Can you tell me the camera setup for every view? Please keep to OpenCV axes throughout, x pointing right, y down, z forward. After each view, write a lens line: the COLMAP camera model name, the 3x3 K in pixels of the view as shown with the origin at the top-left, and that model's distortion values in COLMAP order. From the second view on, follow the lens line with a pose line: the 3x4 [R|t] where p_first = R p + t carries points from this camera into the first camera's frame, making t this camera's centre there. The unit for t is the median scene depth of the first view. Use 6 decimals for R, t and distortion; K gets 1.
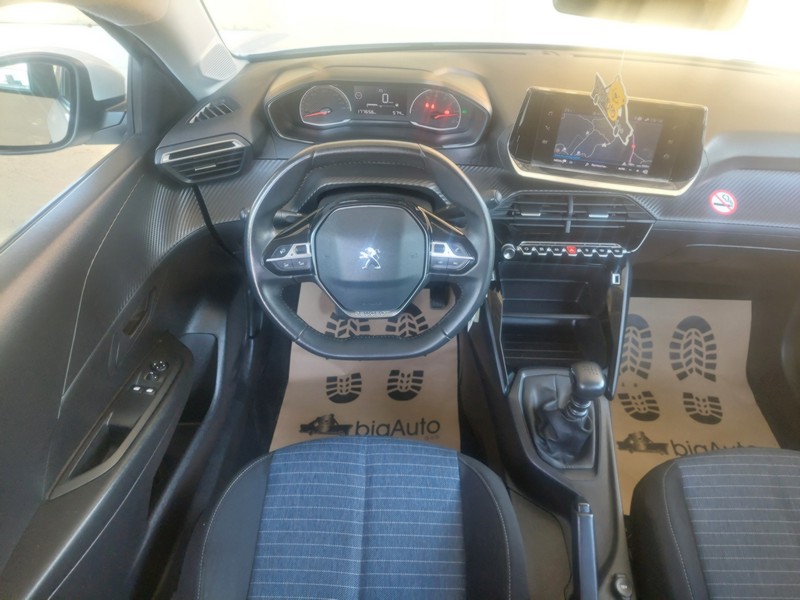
lens RADIAL K [[600.3, 0, 397.9], [0, 600.3, 294.7], [0, 0, 1]] dist [0.040677, -0.030204]
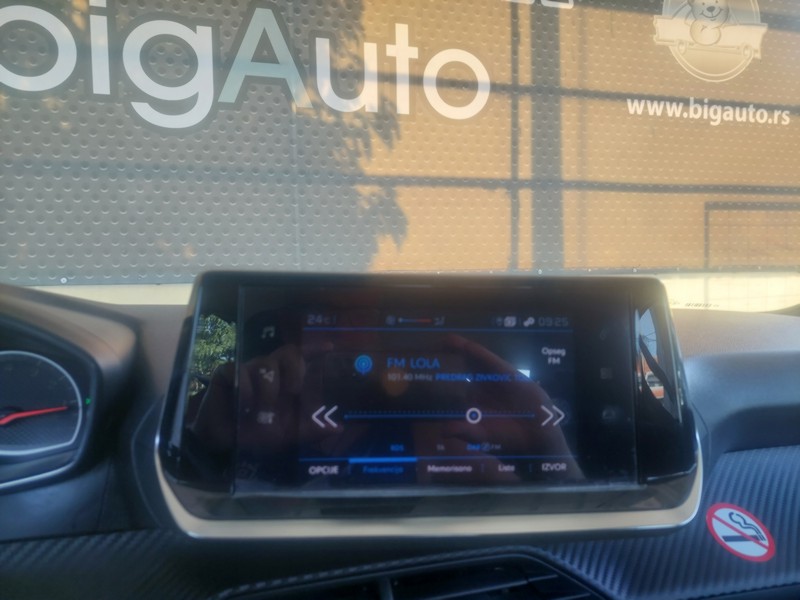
lens RADIAL K [[600.3, 0, 416.8], [0, 600.3, 296.1], [0, 0, 1]] dist [0.040677, -0.030204]
pose [[0.954497, -0.044604, 0.294868, 0.209691], [0.207326, 0.809974, -0.548597, -0.101500], [-0.214365, 0.584767, 0.782365, 0.630877]]
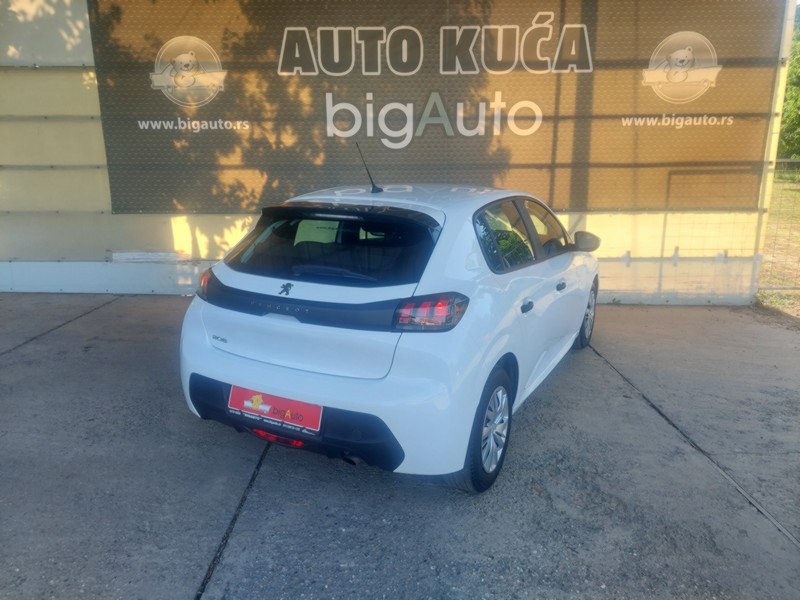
lens RADIAL K [[600.3, 0, 398.4], [0, 600.3, 292.0], [0, 0, 1]] dist [0.040677, -0.030204]
pose [[0.999688, -0.022929, -0.009955, 0.067239], [0.016757, 0.910236, -0.413752, 1.459736], [0.018549, 0.413455, 0.910335, -2.328247]]
